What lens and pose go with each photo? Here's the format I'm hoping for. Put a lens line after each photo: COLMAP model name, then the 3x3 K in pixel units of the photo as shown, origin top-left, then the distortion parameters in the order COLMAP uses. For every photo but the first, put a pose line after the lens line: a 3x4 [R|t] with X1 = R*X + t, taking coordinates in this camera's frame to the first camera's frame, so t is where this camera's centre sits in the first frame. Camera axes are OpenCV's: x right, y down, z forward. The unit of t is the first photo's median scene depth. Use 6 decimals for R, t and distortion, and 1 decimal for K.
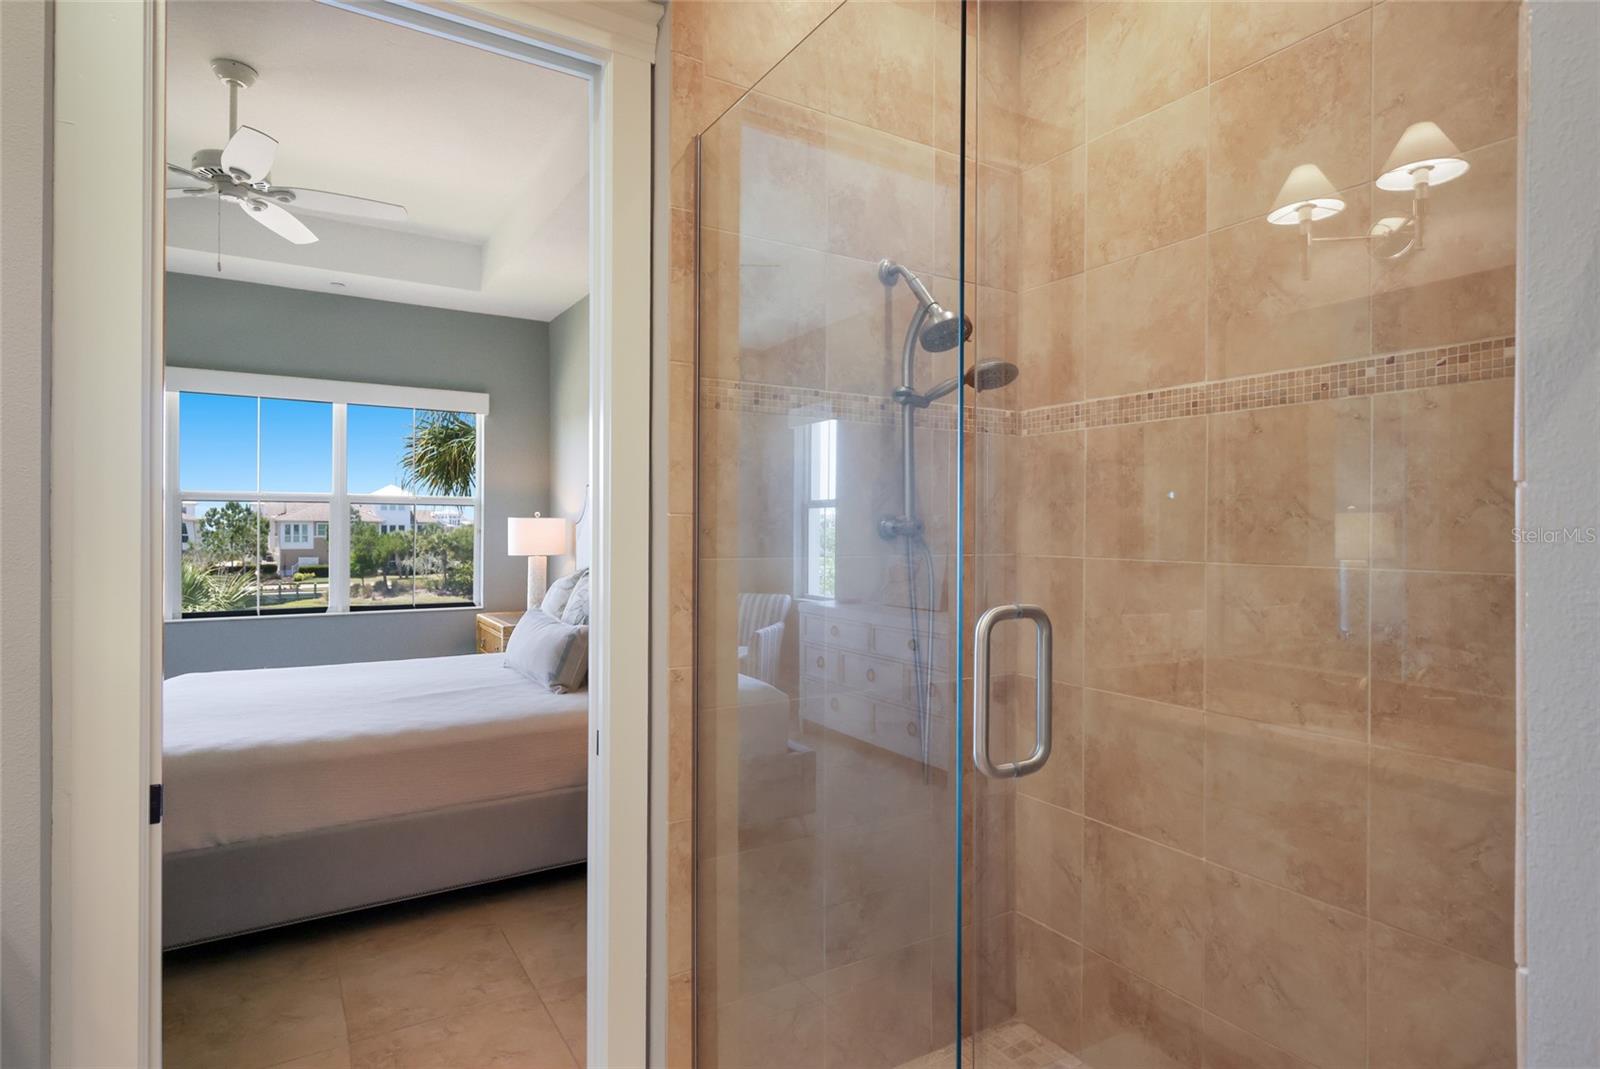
lens RADIAL K [[830.9, 0, 805.2], [0, 830.9, 521.8], [0, 0, 1]] dist [0.006464, 0.000677]
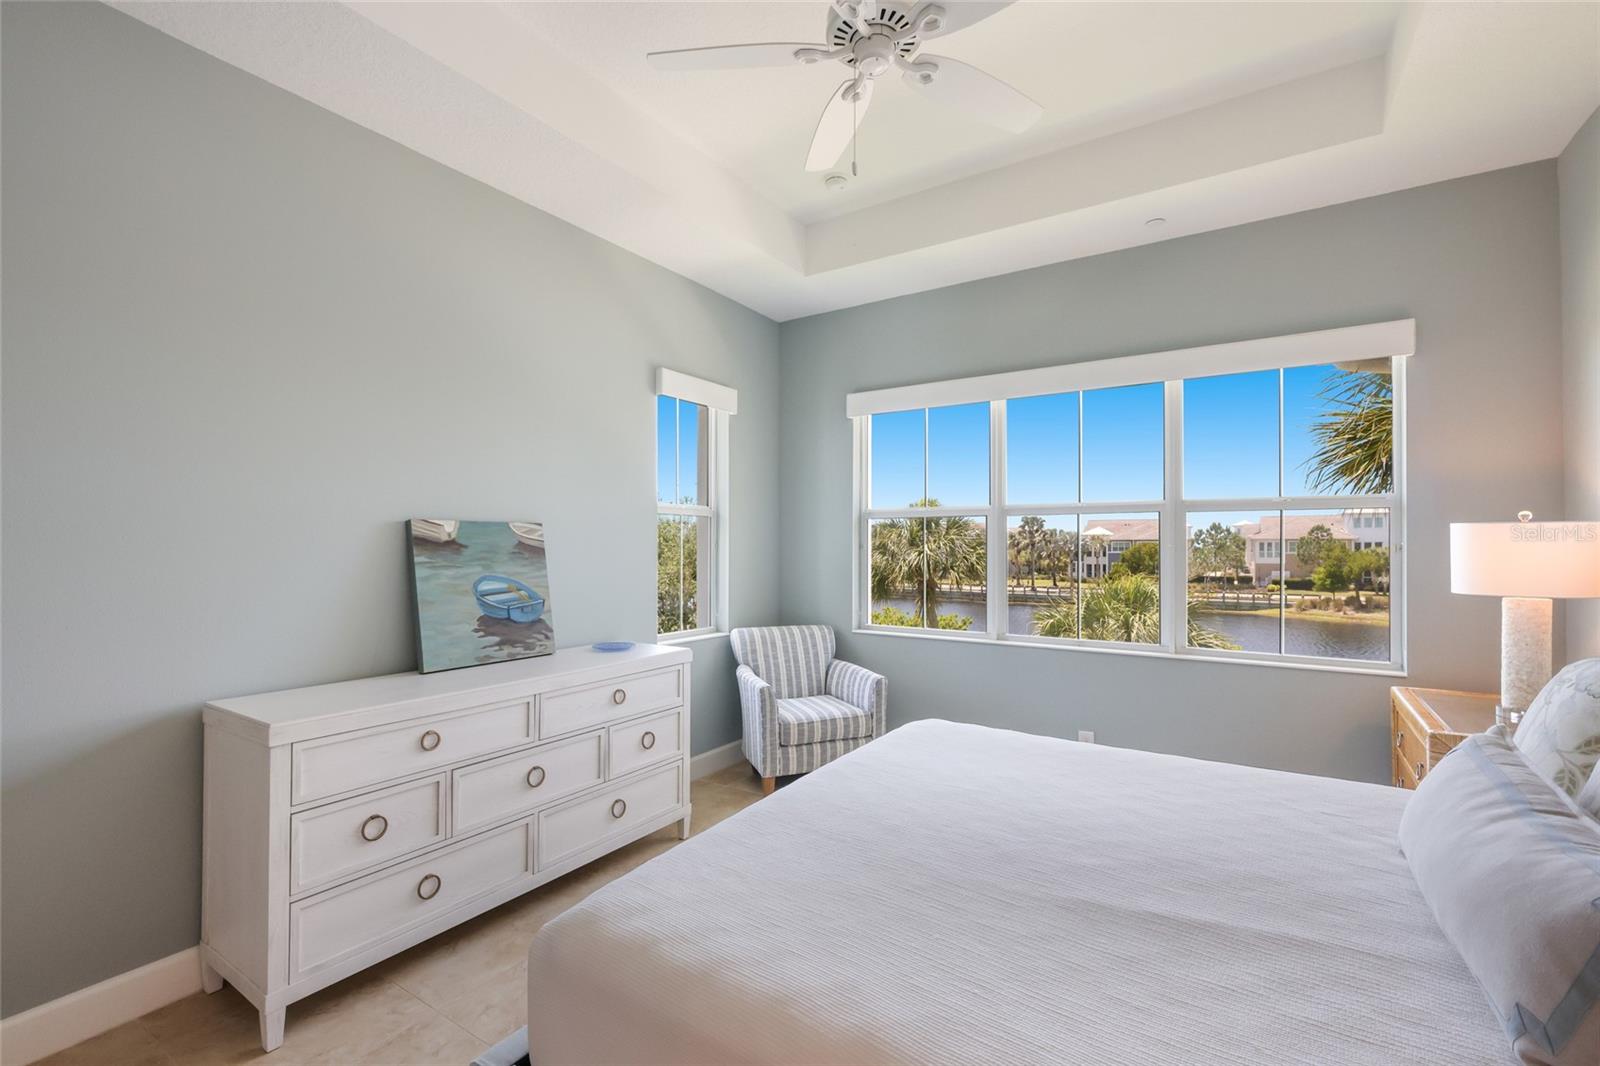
lens RADIAL K [[692.4, 0, 799.0], [0, 692.4, 536.5], [0, 0, 1]] dist [0.010352, 0.000553]
pose [[0.412667, -0.014178, -0.910772, -0.115618], [0.009497, 0.999891, -0.011262, 0.004748], [0.910832, -0.004003, 0.412757, 0.416969]]
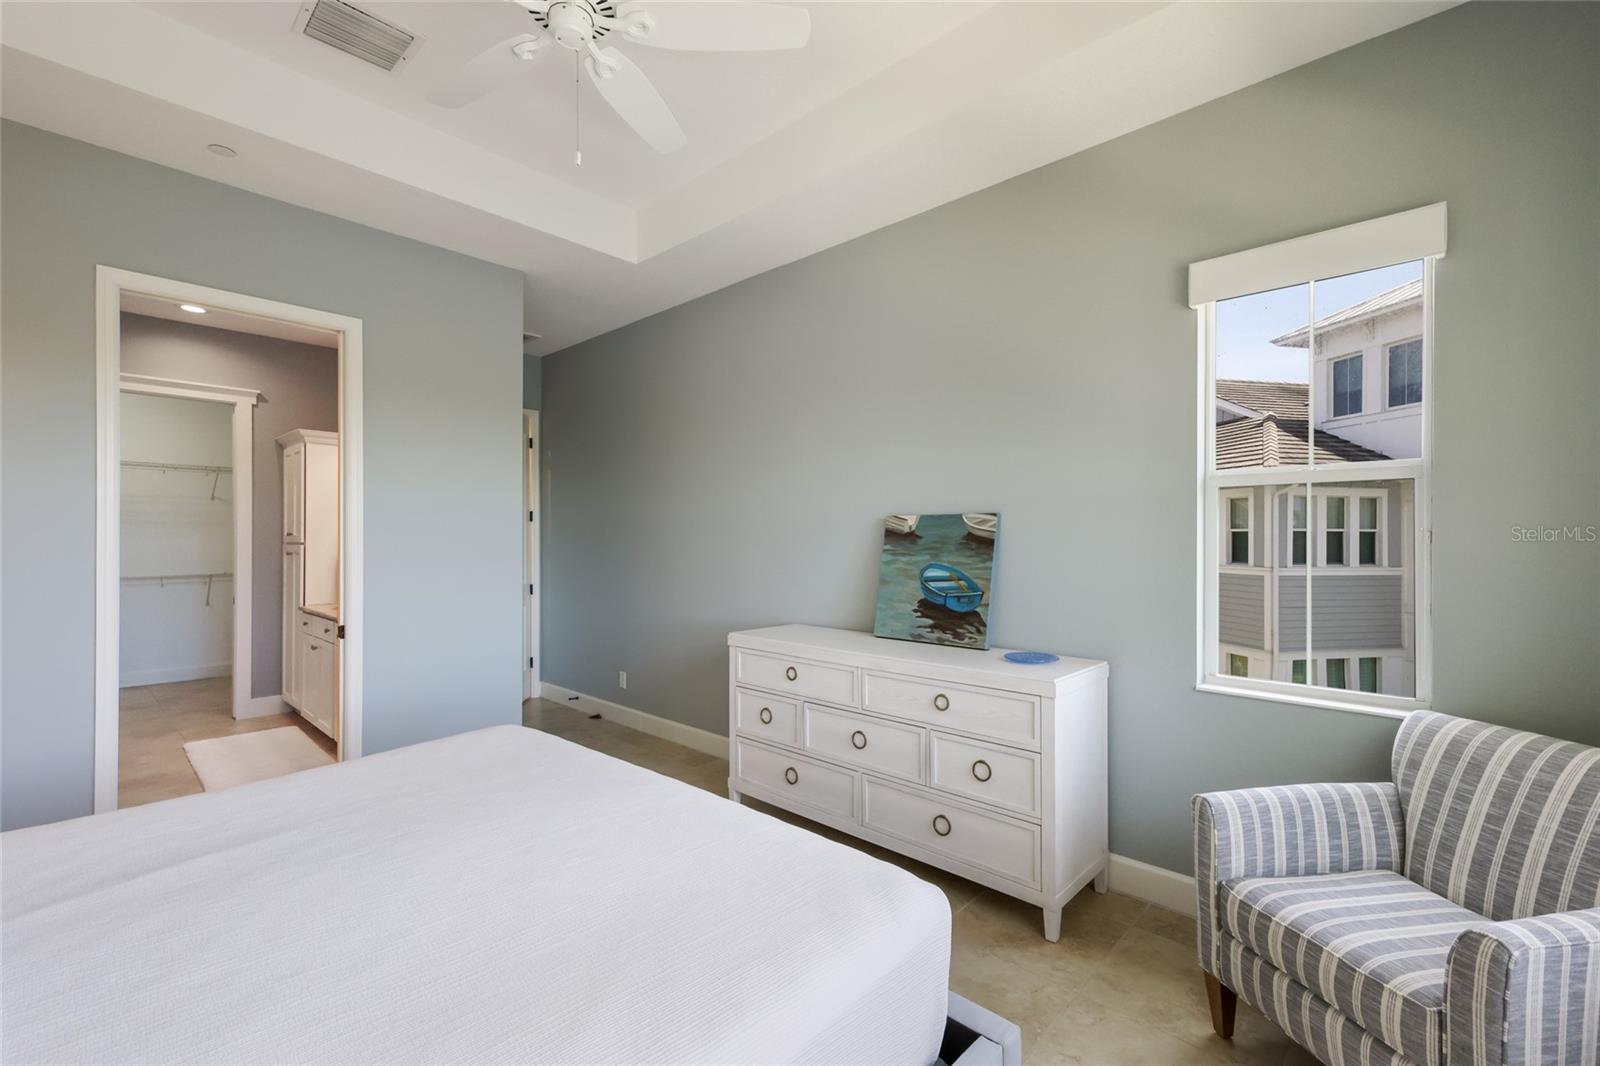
lens RADIAL K [[692.4, 0, 802.4], [0, 692.4, 539.3], [0, 0, 1]] dist [0.010352, 0.000553]
pose [[-0.967314, -0.004840, -0.253535, -0.287949], [-0.002454, 0.999950, -0.009726, 0.008461], [0.253569, -0.008786, -0.967277, 0.700221]]
